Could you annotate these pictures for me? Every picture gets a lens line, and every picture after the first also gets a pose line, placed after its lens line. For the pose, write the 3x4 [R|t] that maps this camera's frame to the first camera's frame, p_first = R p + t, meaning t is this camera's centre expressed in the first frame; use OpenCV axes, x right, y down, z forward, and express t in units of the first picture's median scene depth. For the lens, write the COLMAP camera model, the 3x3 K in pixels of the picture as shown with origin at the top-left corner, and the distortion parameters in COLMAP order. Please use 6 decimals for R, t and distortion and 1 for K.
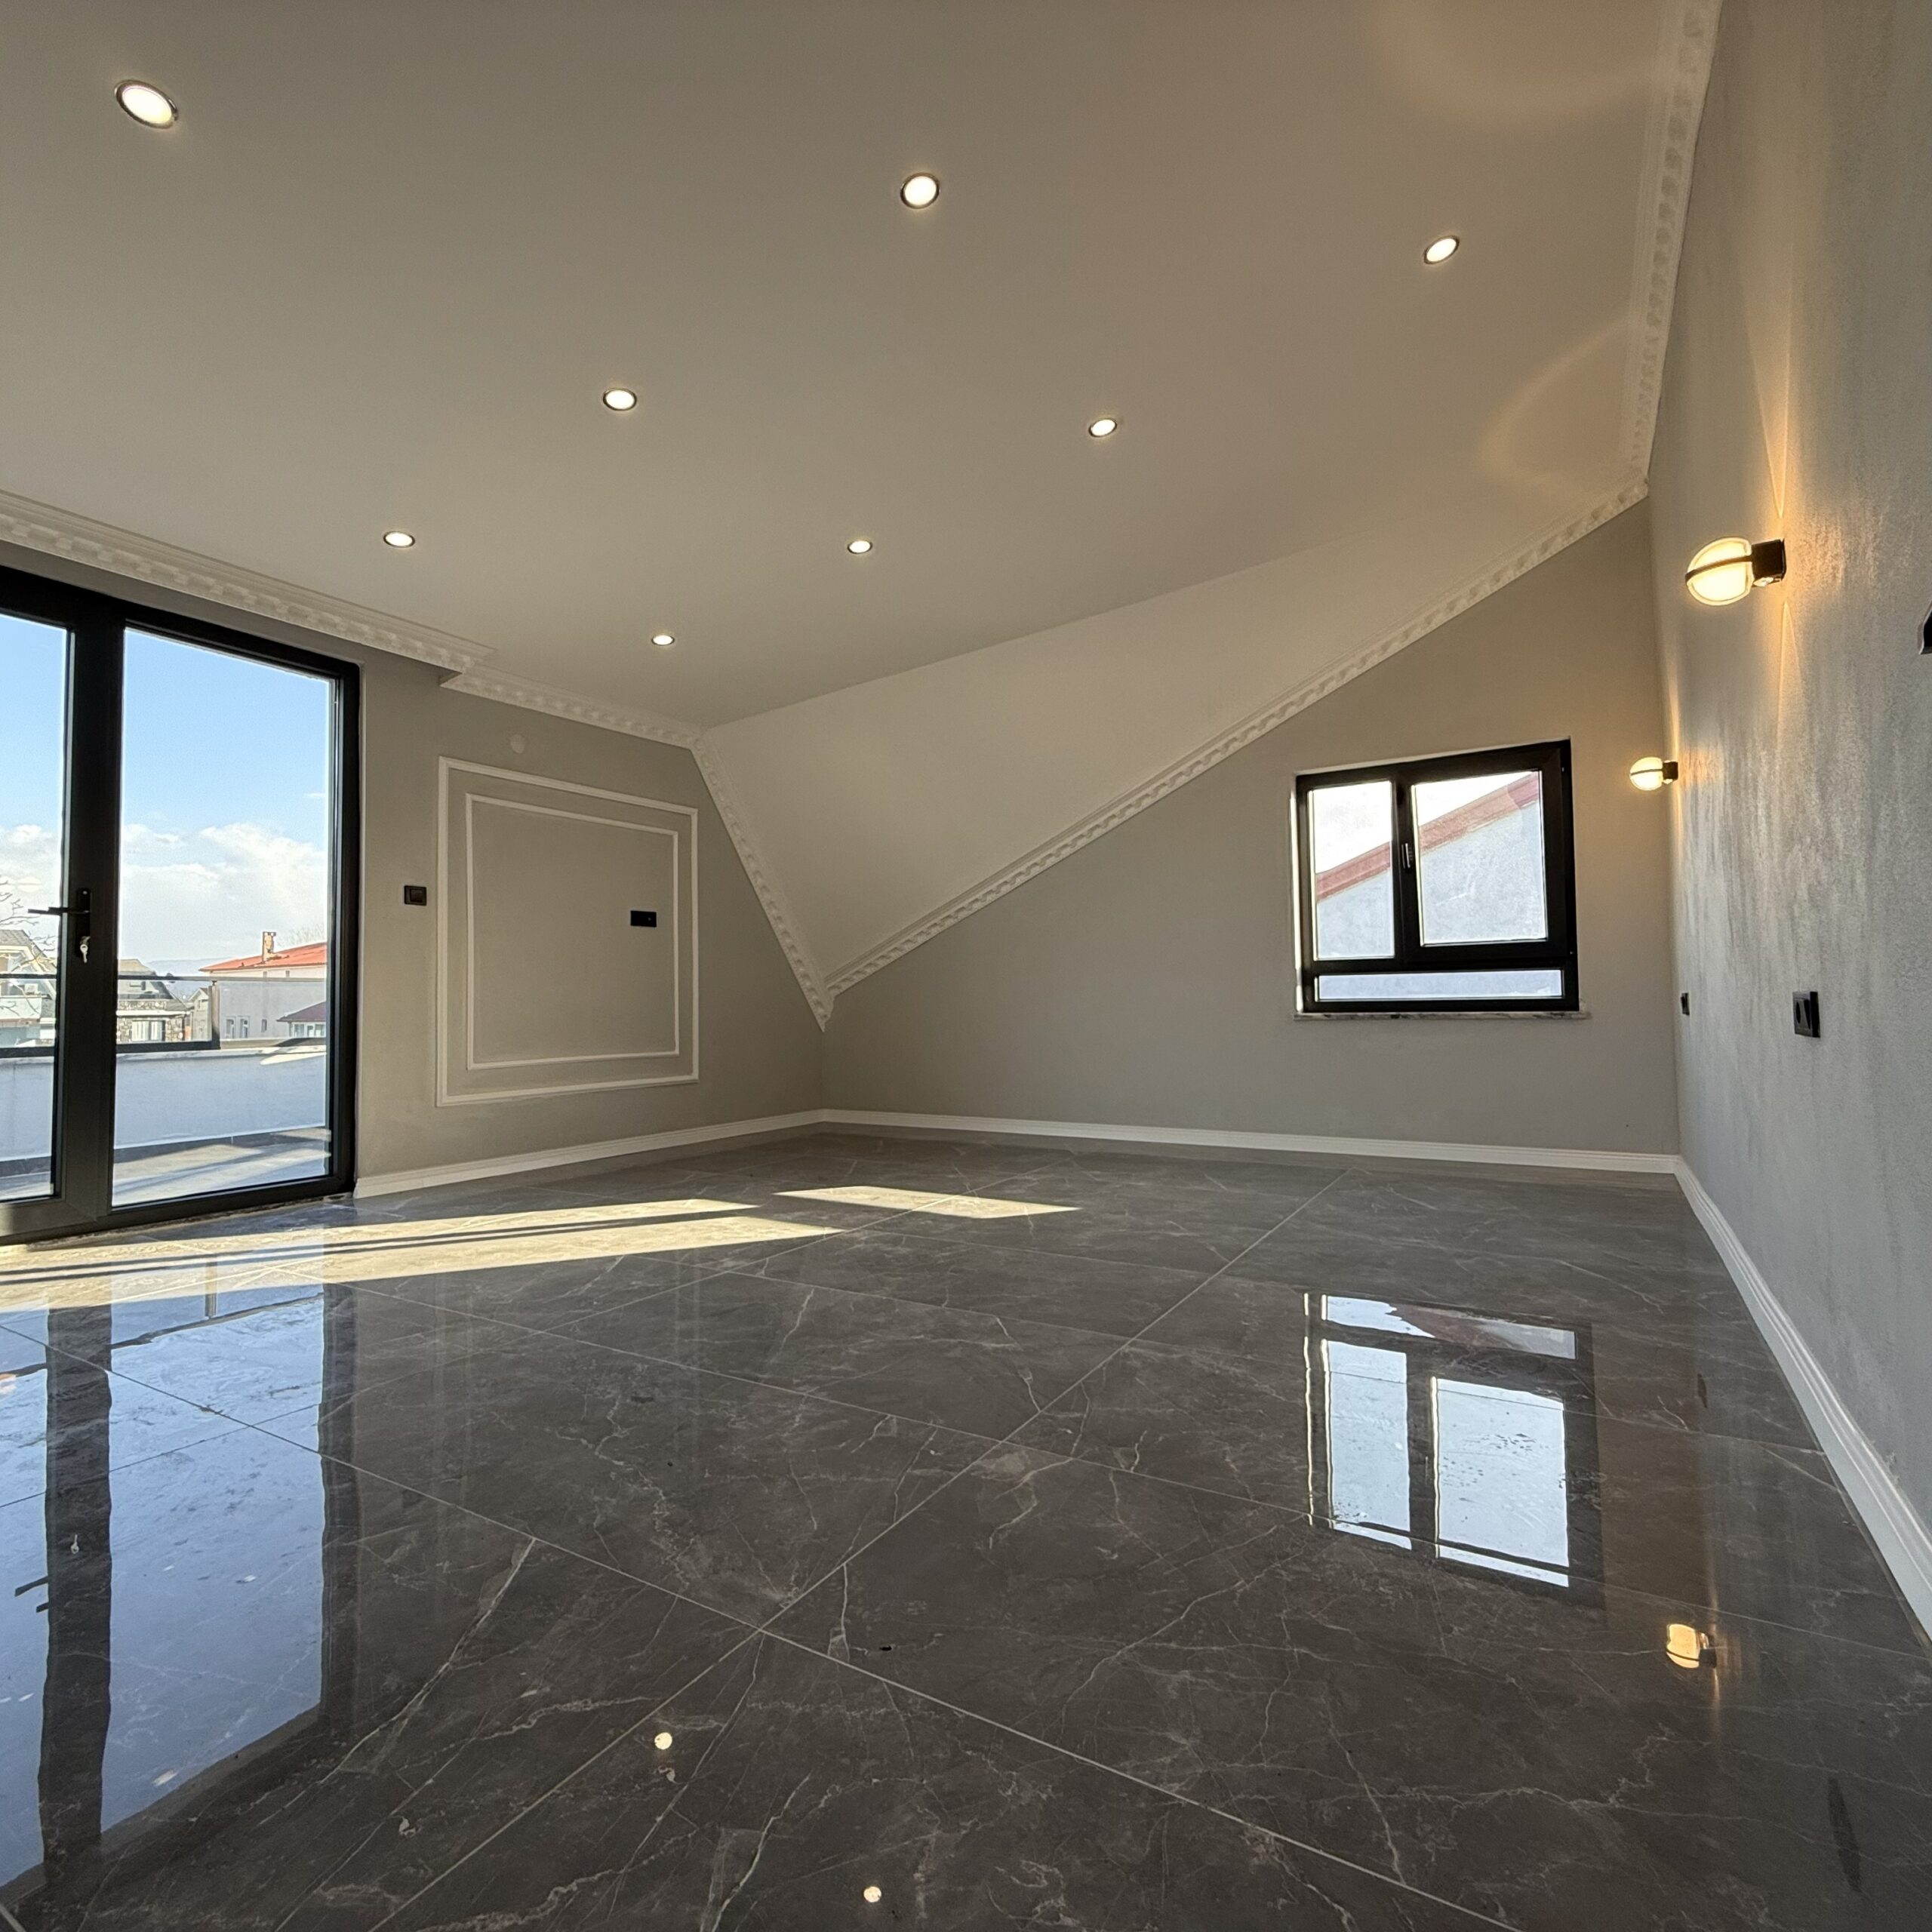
lens RADIAL K [[1024.6, 0, 957.4], [0, 1024.6, 957.6], [0, 0, 1]] dist [0.001283, -0.000277]
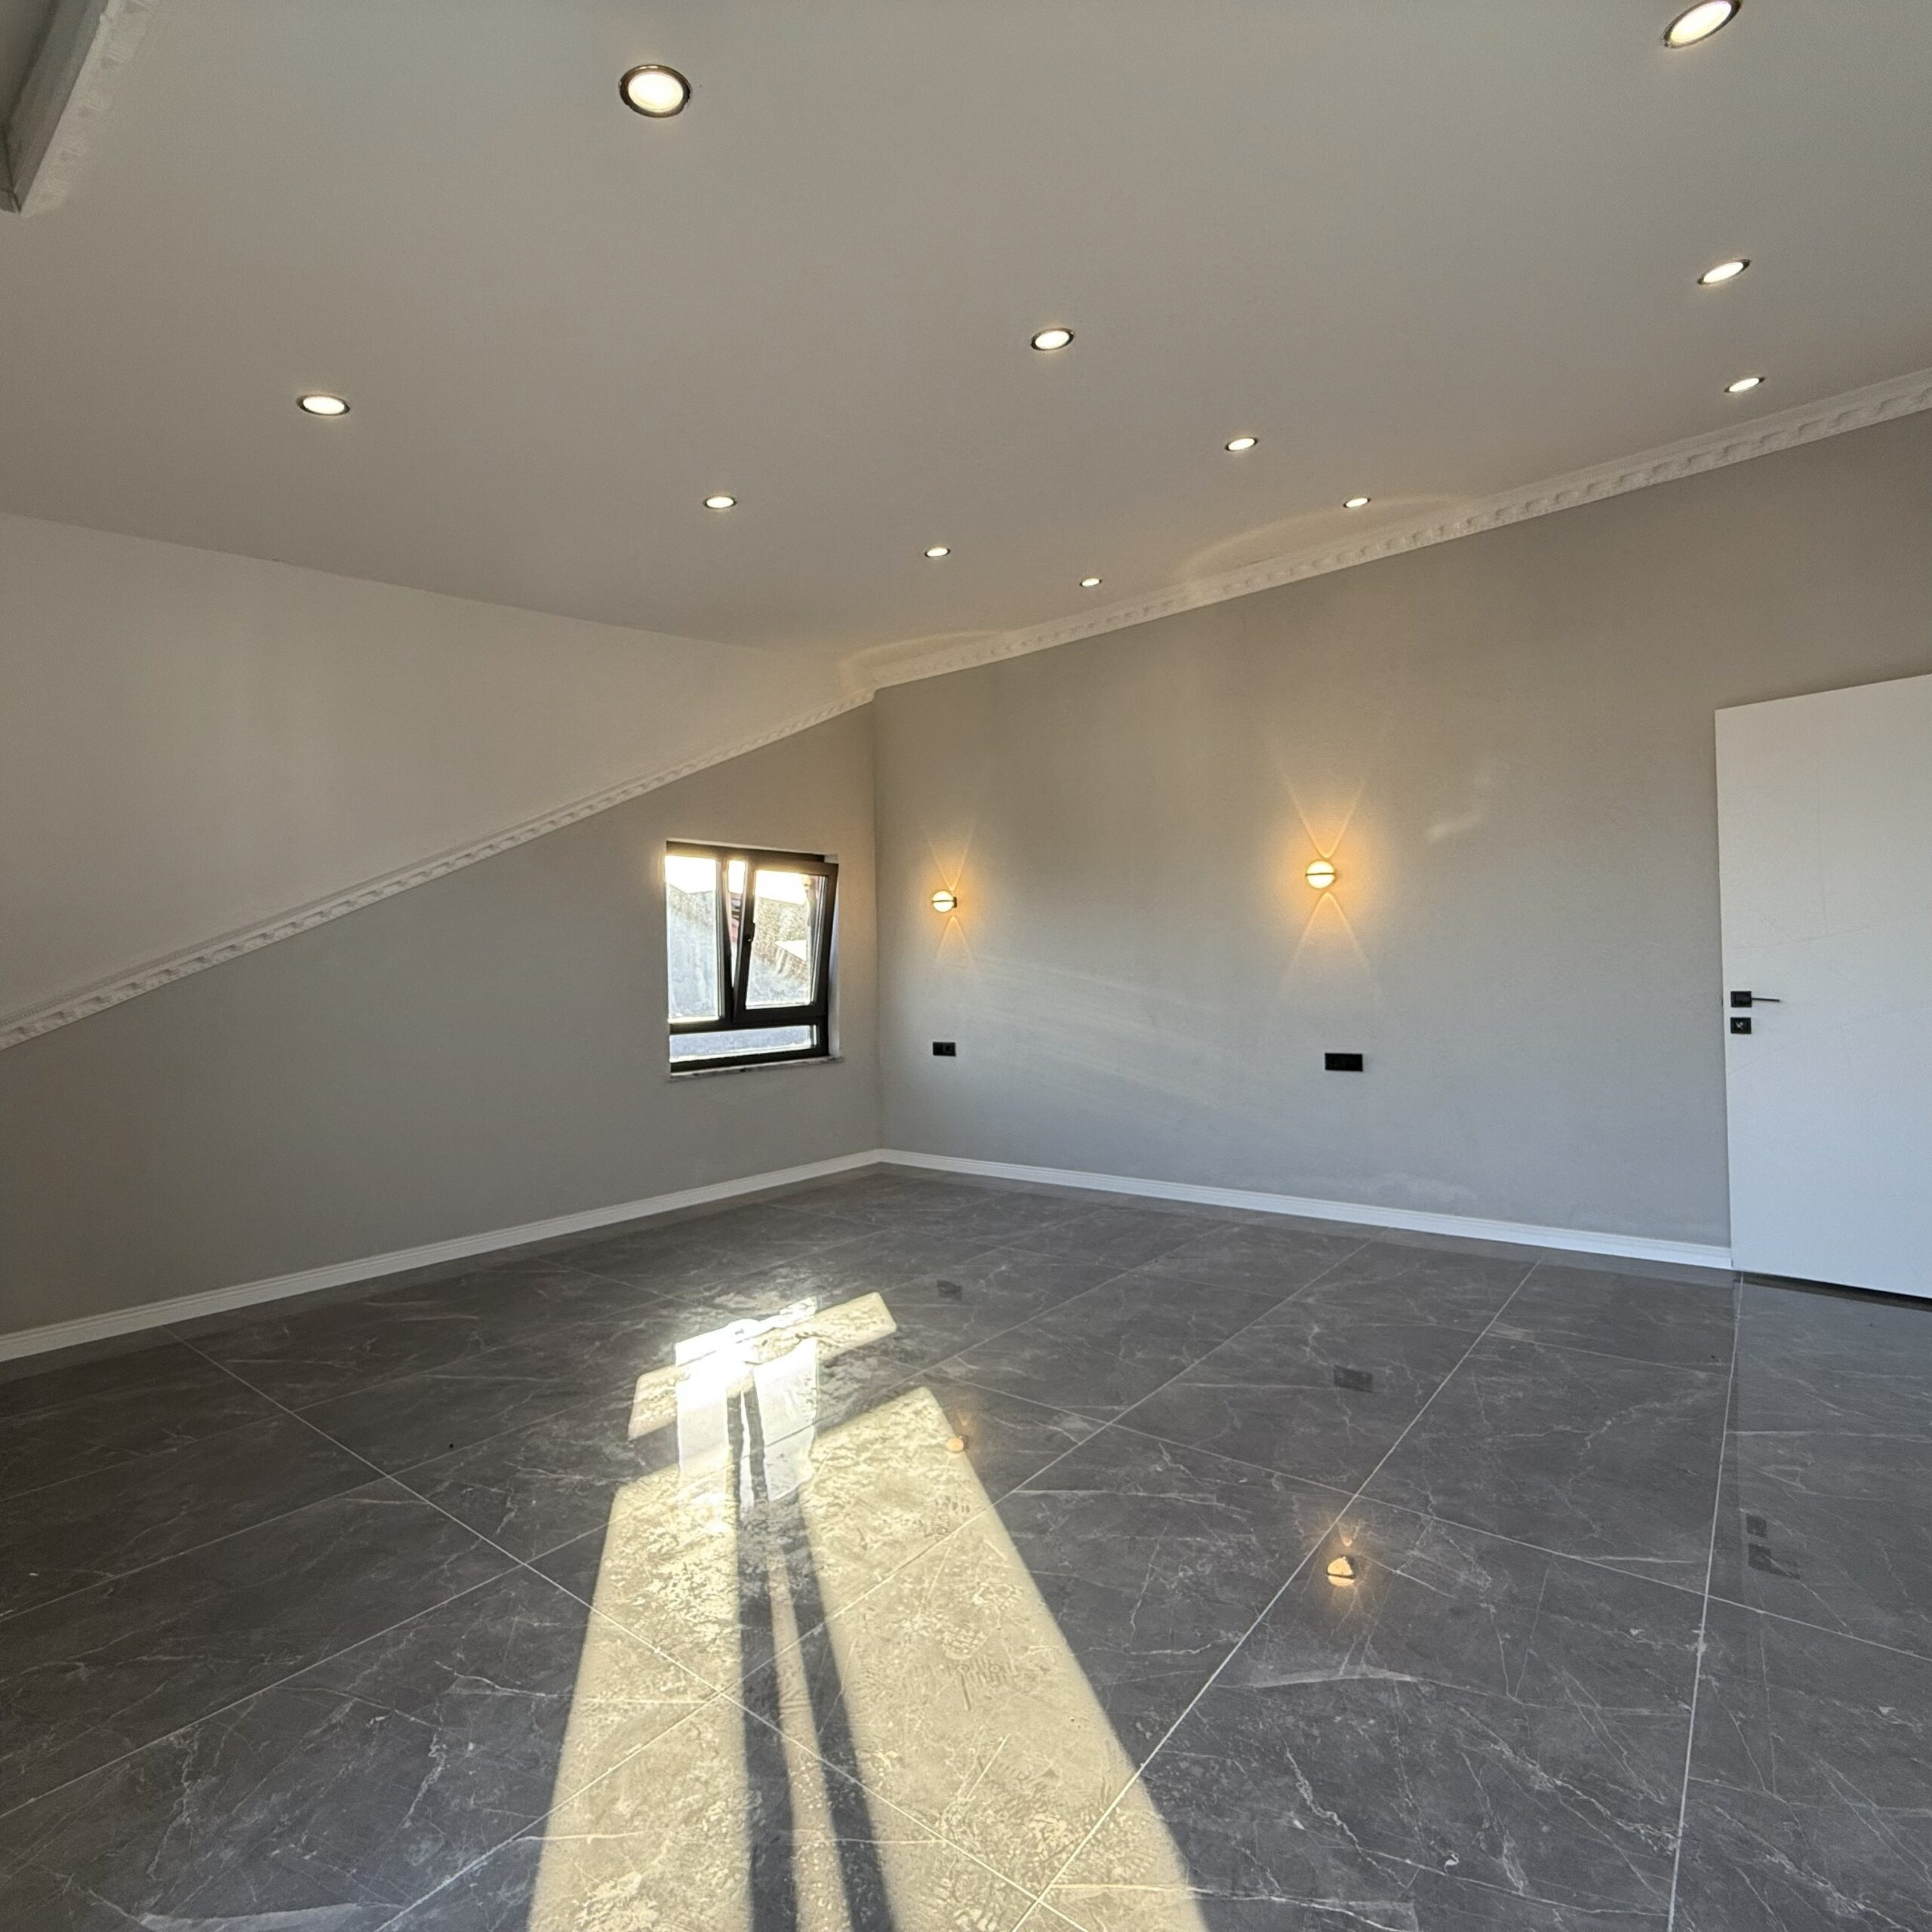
lens RADIAL K [[1024.6, 0, 953.2], [0, 1024.6, 978.9], [0, 0, 1]] dist [0.001283, -0.000277]
pose [[0.138634, 0.009517, 0.990298, -0.746338], [-0.018810, 0.999799, -0.006975, -0.047344], [-0.990165, -0.017660, 0.138785, 0.671970]]
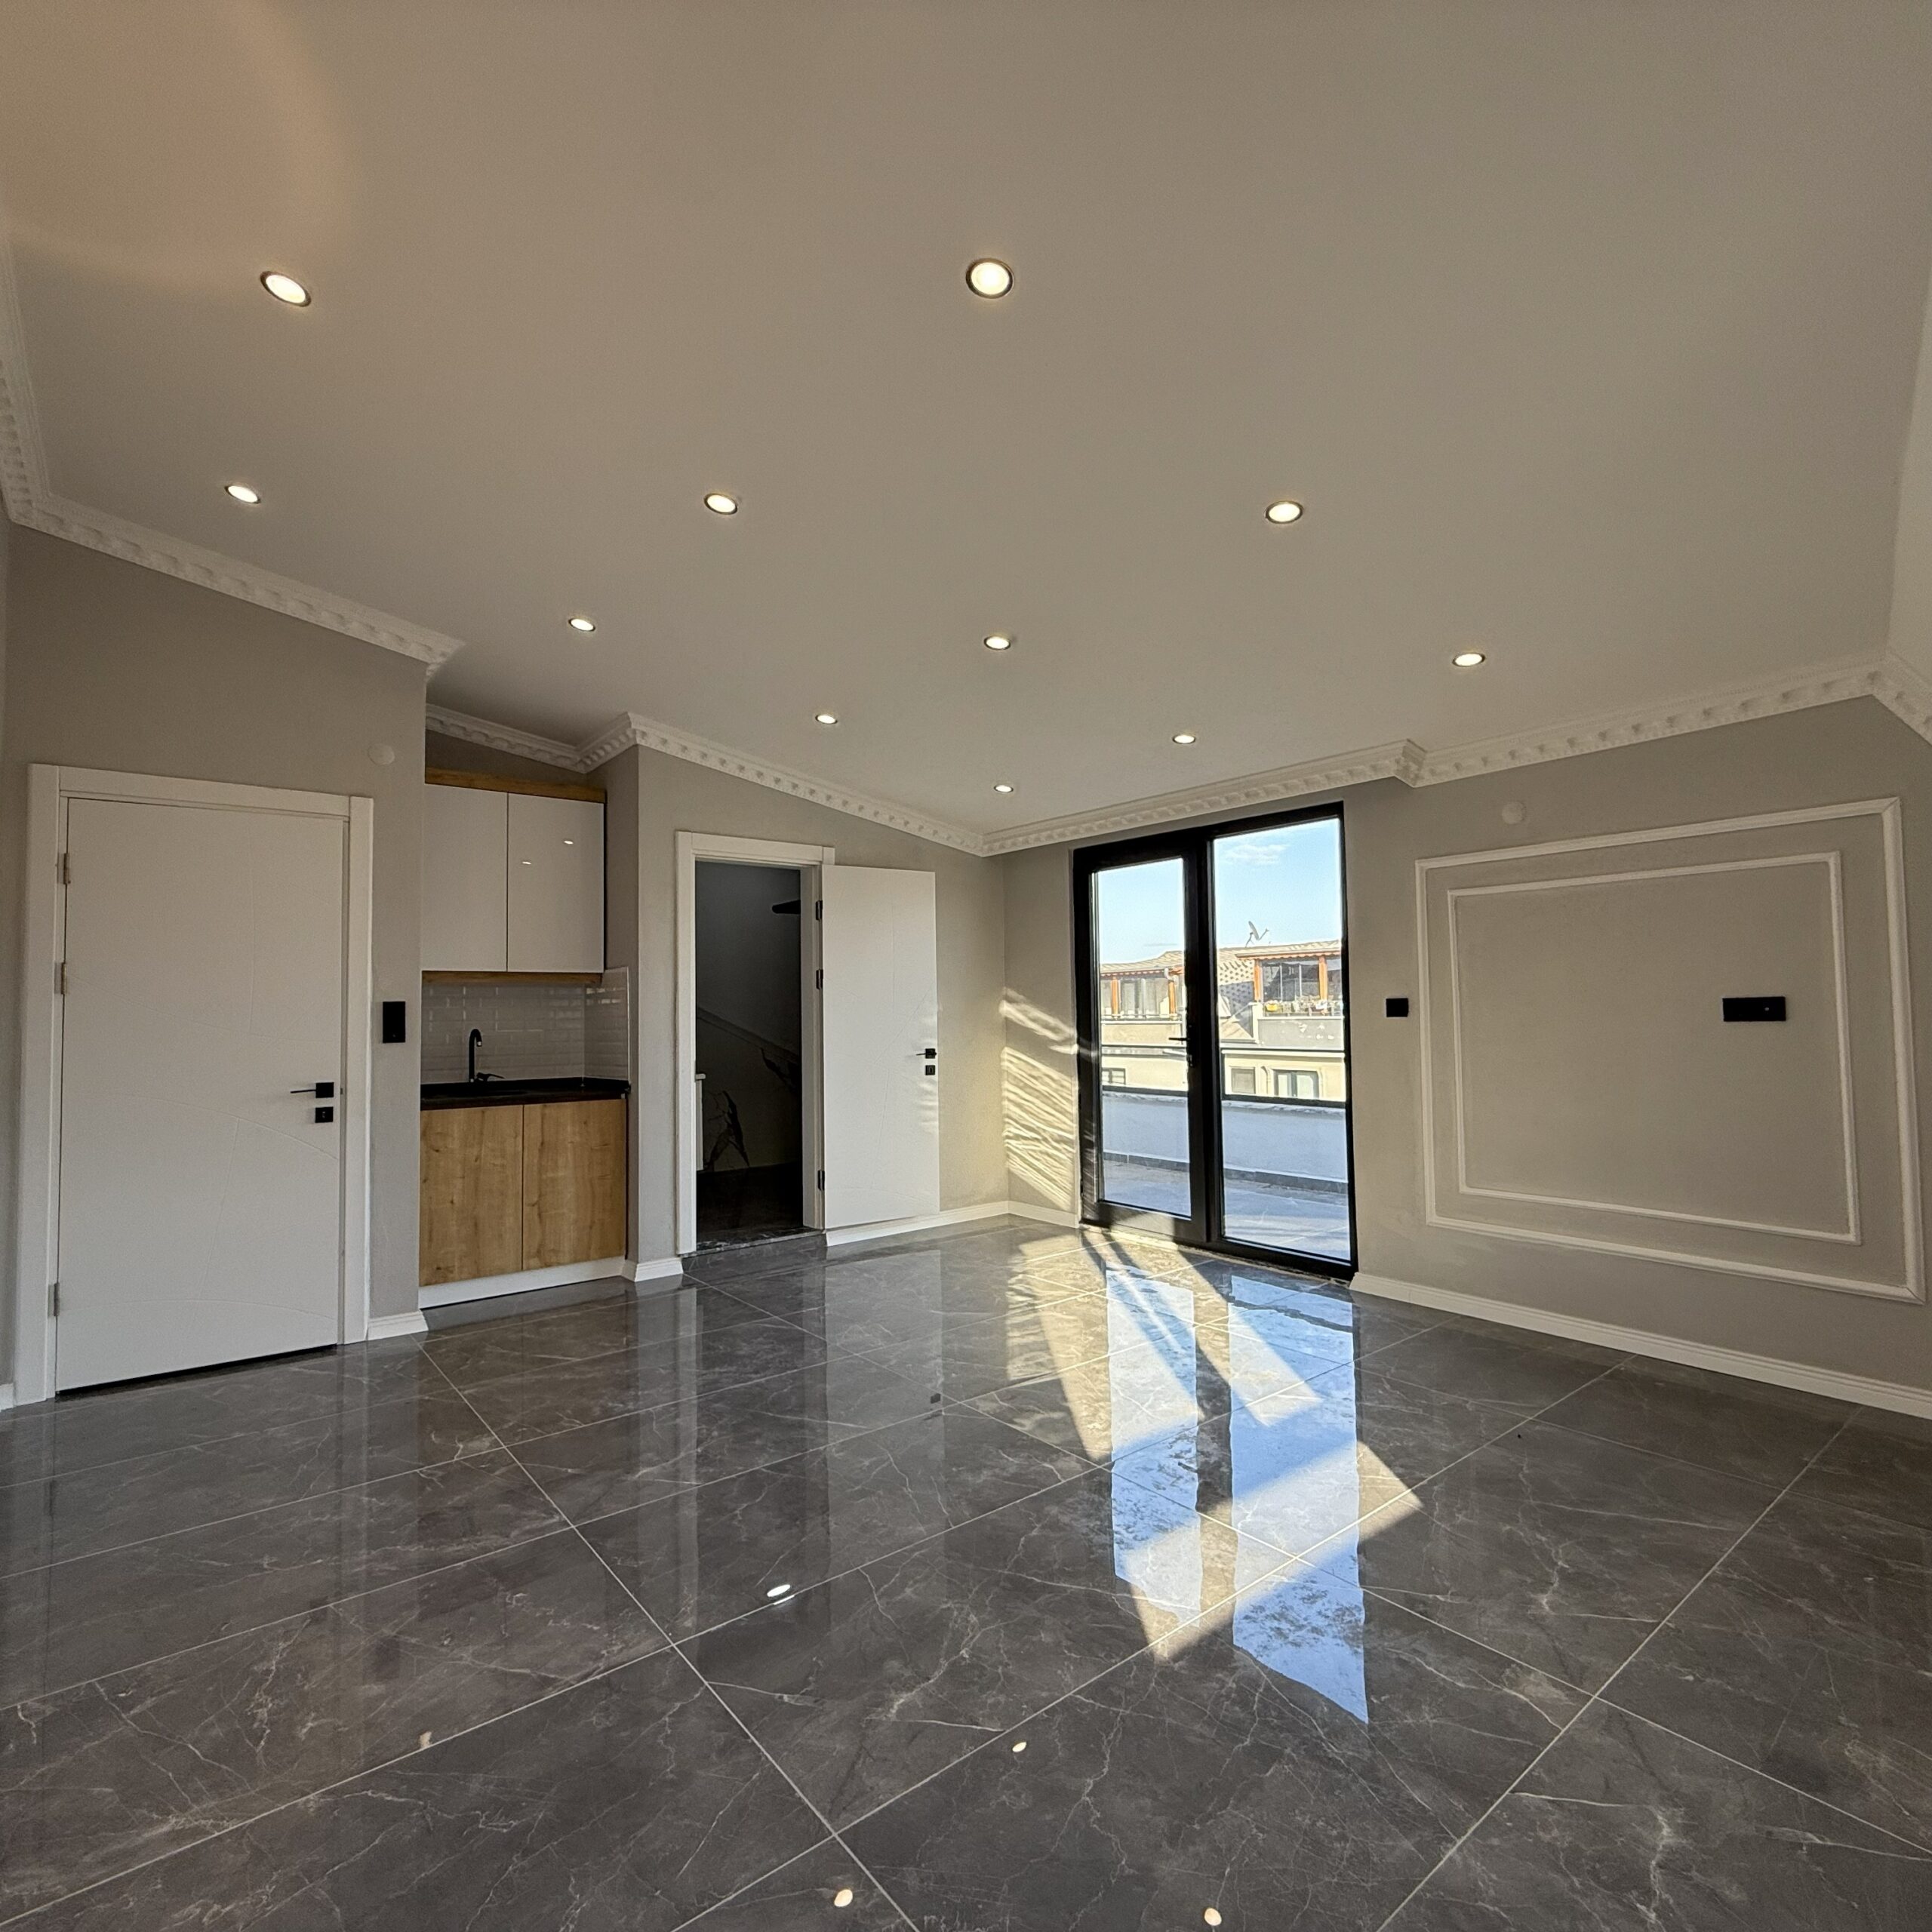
lens RADIAL K [[1024.6, 0, 962.6], [0, 1024.6, 970.0], [0, 0, 1]] dist [0.001283, -0.000277]
pose [[-0.345209, -0.017596, -0.938361, 0.557548], [0.060916, 0.997296, -0.041111, -0.081042], [0.936547, -0.071353, -0.343204, 0.940966]]
